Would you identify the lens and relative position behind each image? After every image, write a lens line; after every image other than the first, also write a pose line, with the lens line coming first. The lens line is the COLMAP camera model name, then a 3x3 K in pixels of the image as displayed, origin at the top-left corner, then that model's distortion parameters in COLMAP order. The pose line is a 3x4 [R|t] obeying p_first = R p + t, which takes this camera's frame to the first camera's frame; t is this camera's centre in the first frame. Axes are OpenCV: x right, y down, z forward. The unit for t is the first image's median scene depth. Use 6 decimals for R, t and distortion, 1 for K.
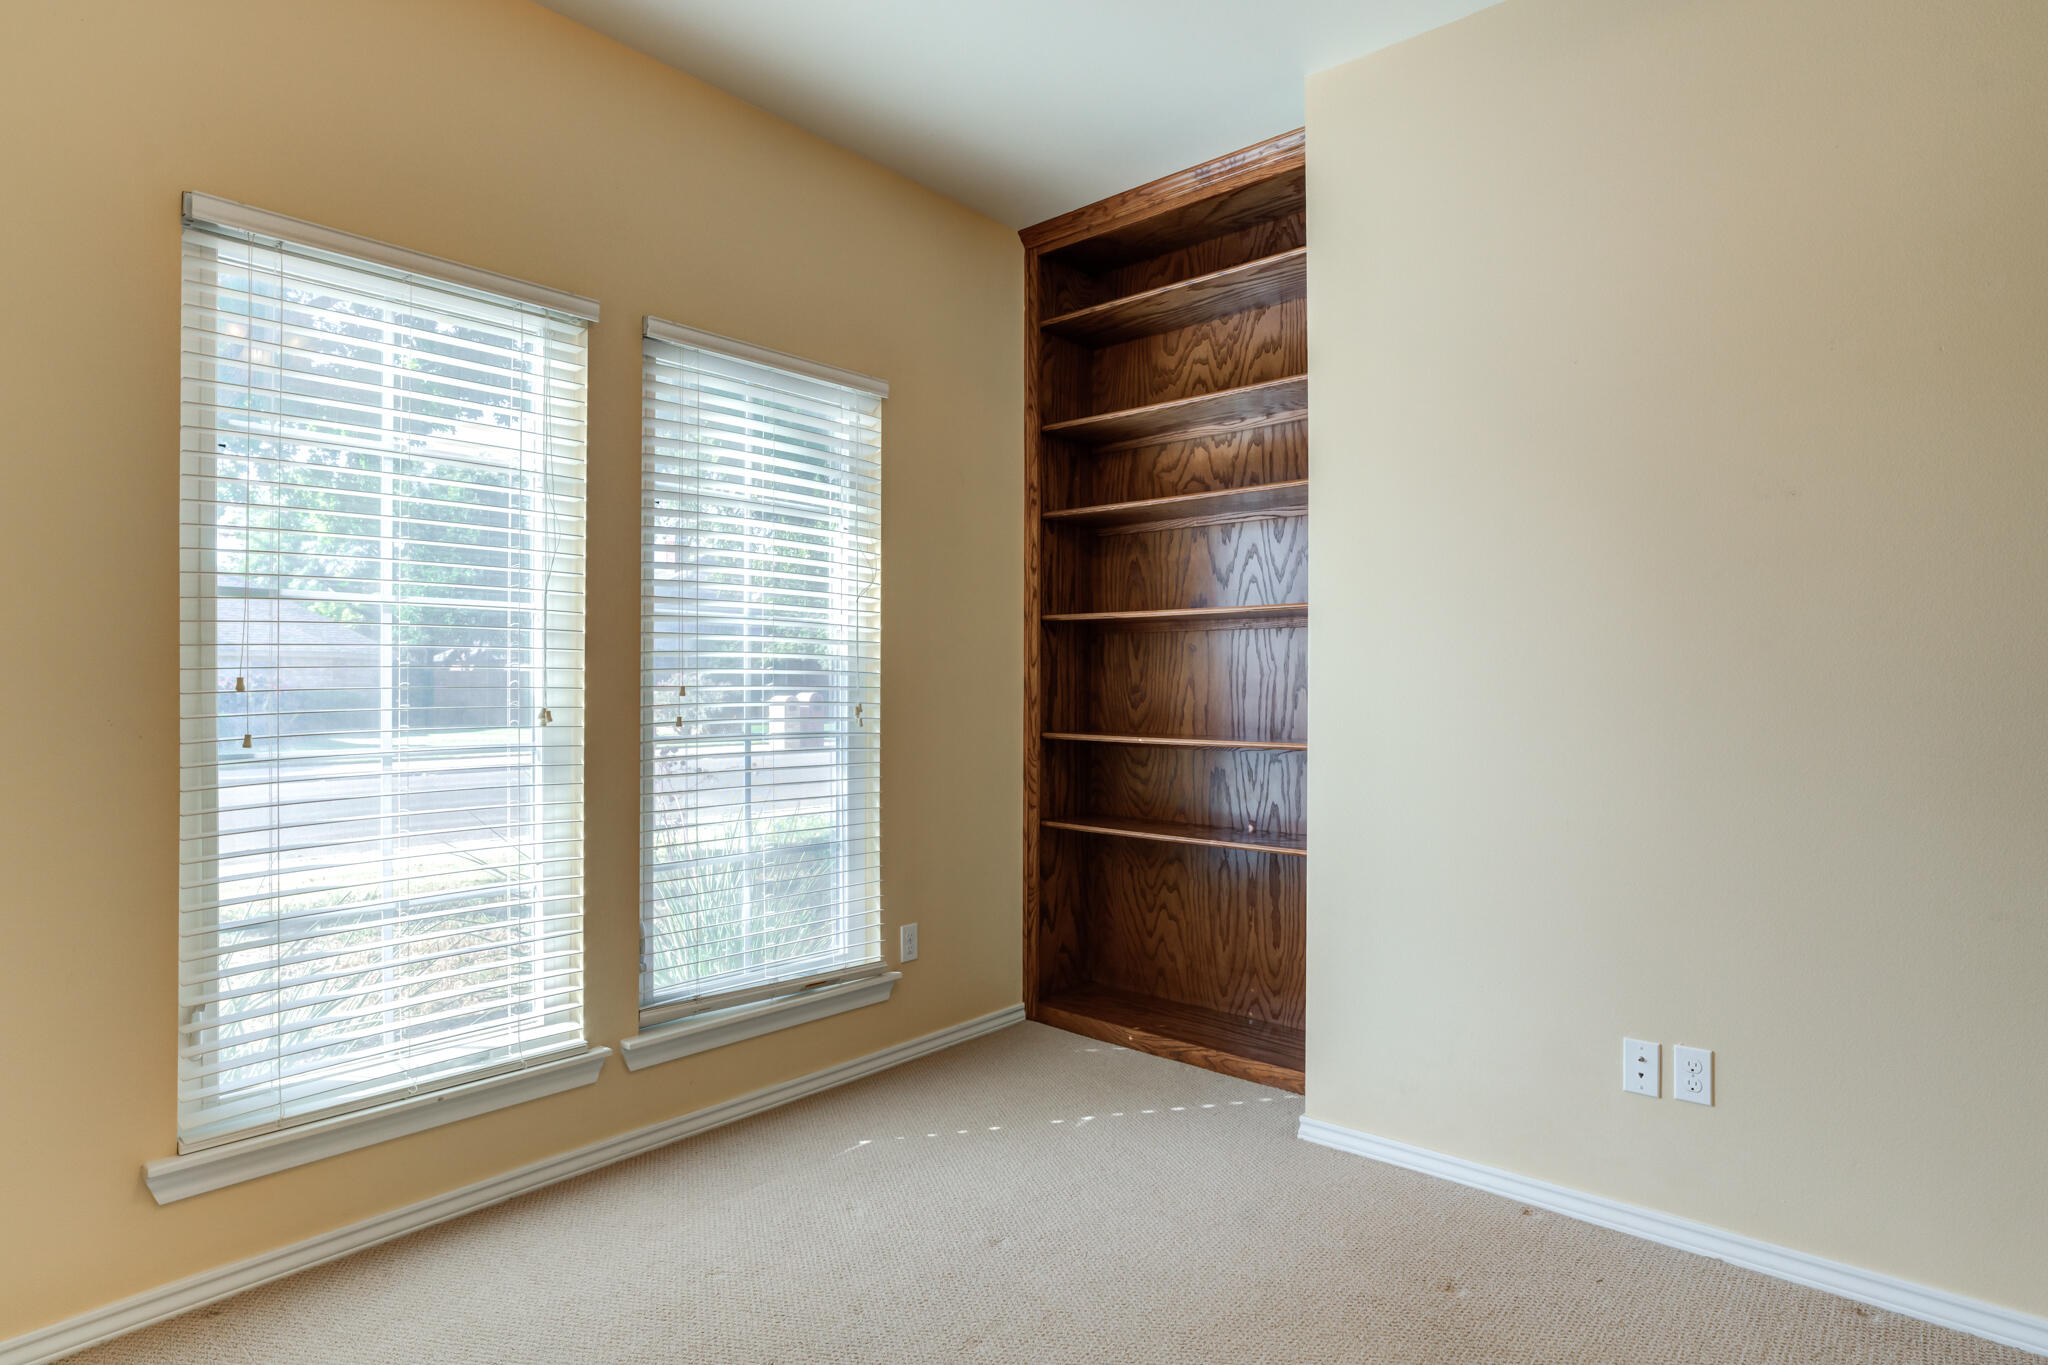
lens RADIAL K [[1131.2, 0, 1033.1], [0, 1131.2, 680.4], [0, 0, 1]] dist [-0.039638, 0.018748]
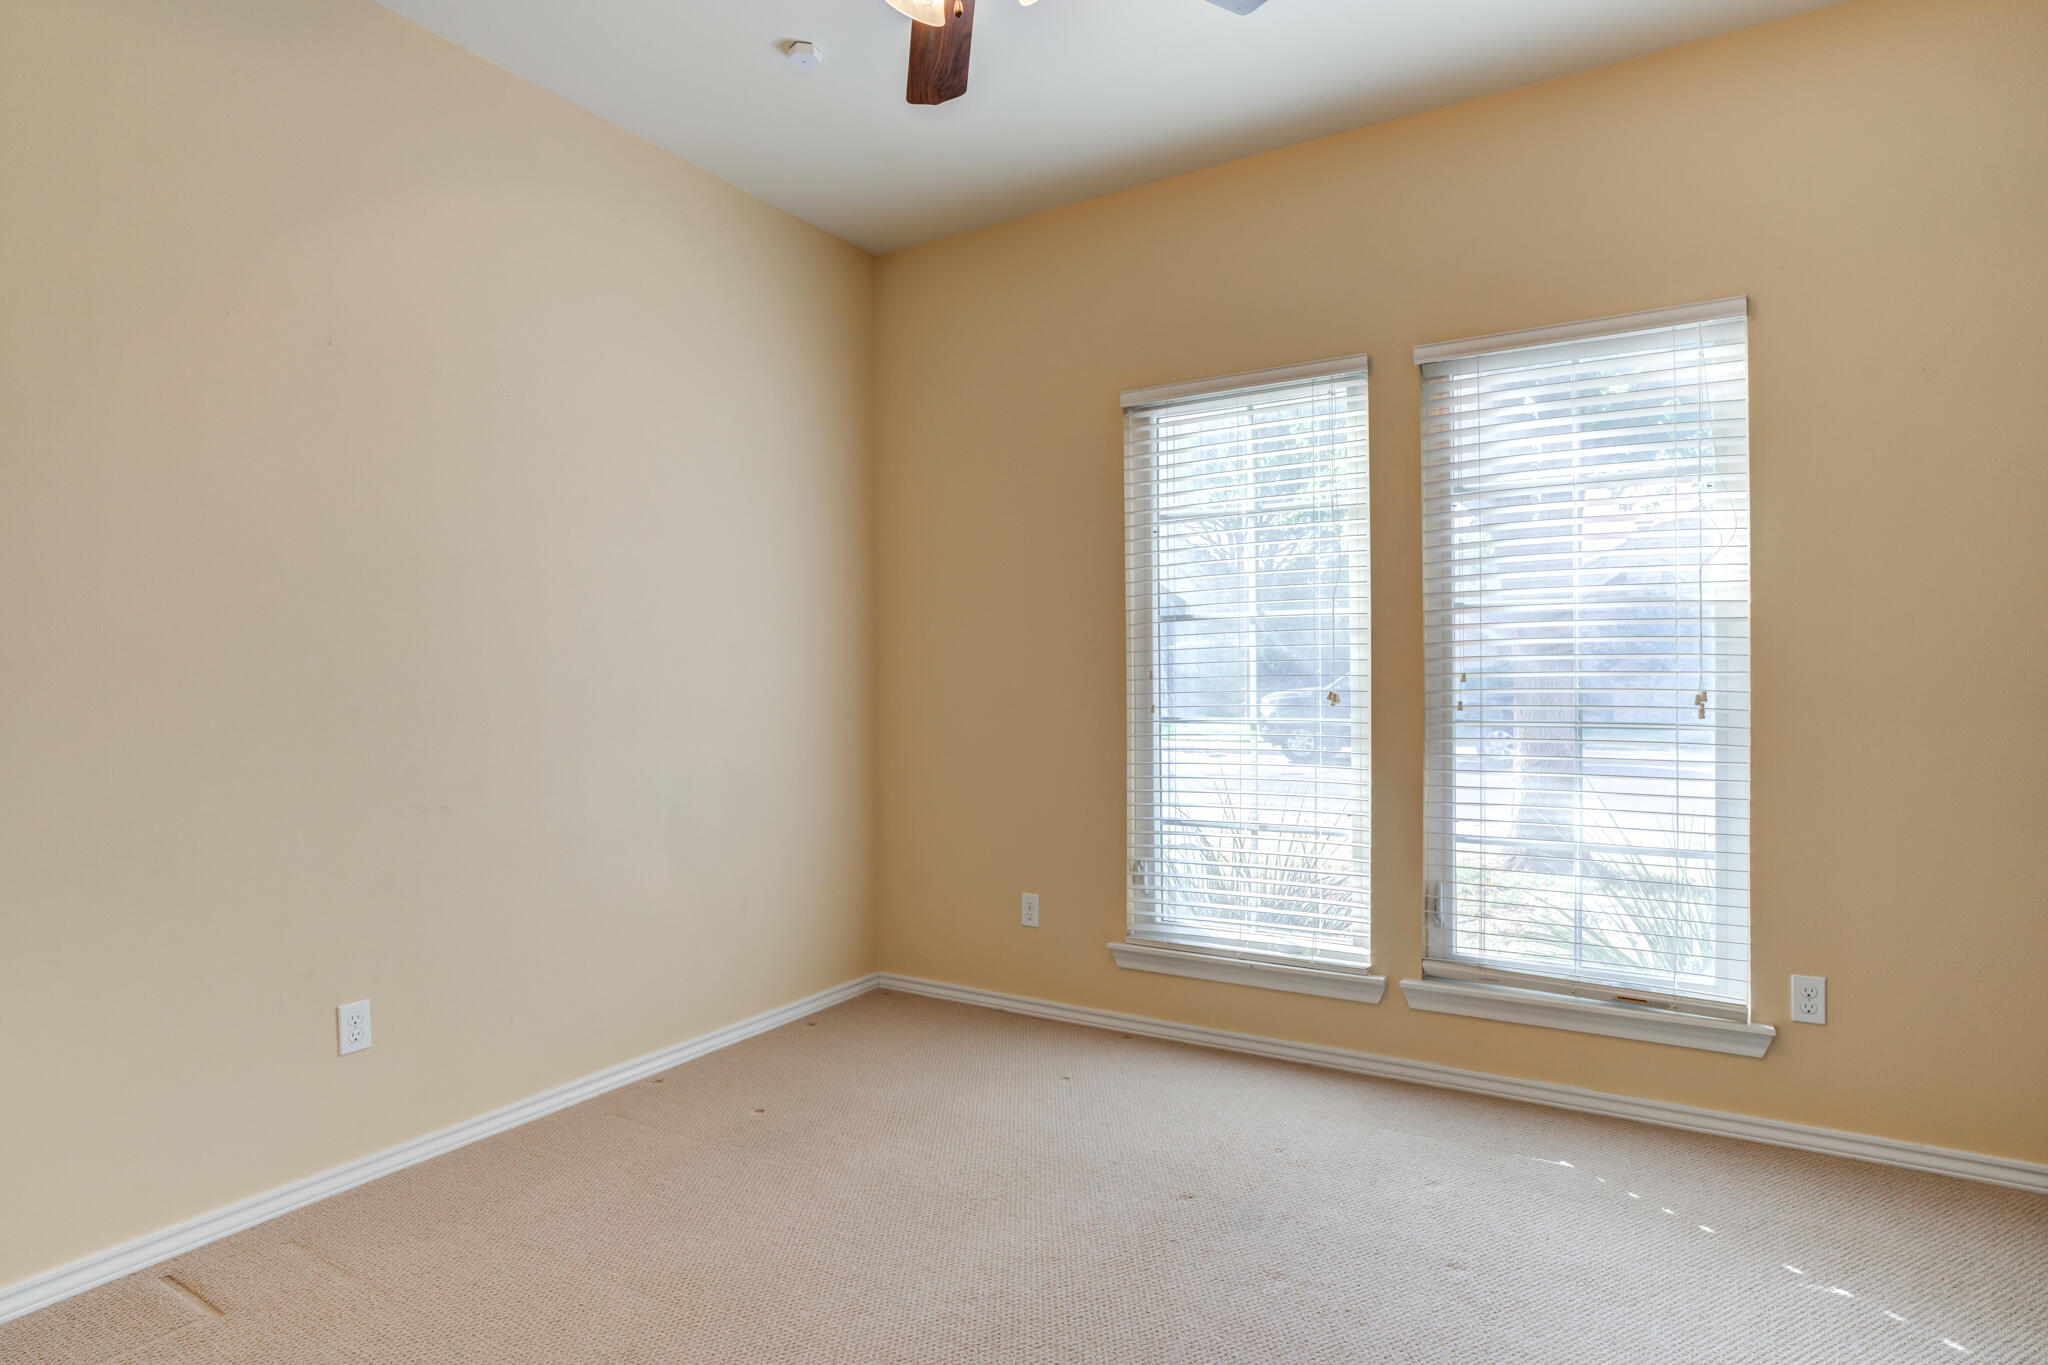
lens RADIAL K [[1131.2, 0, 1038.4], [0, 1131.2, 682.9], [0, 0, 1]] dist [-0.039638, 0.018748]
pose [[0.126396, -0.002734, -0.991976, 0.727245], [0.009762, 0.999951, -0.001512, 0.012694], [0.991932, -0.009493, 0.126416, 0.469237]]
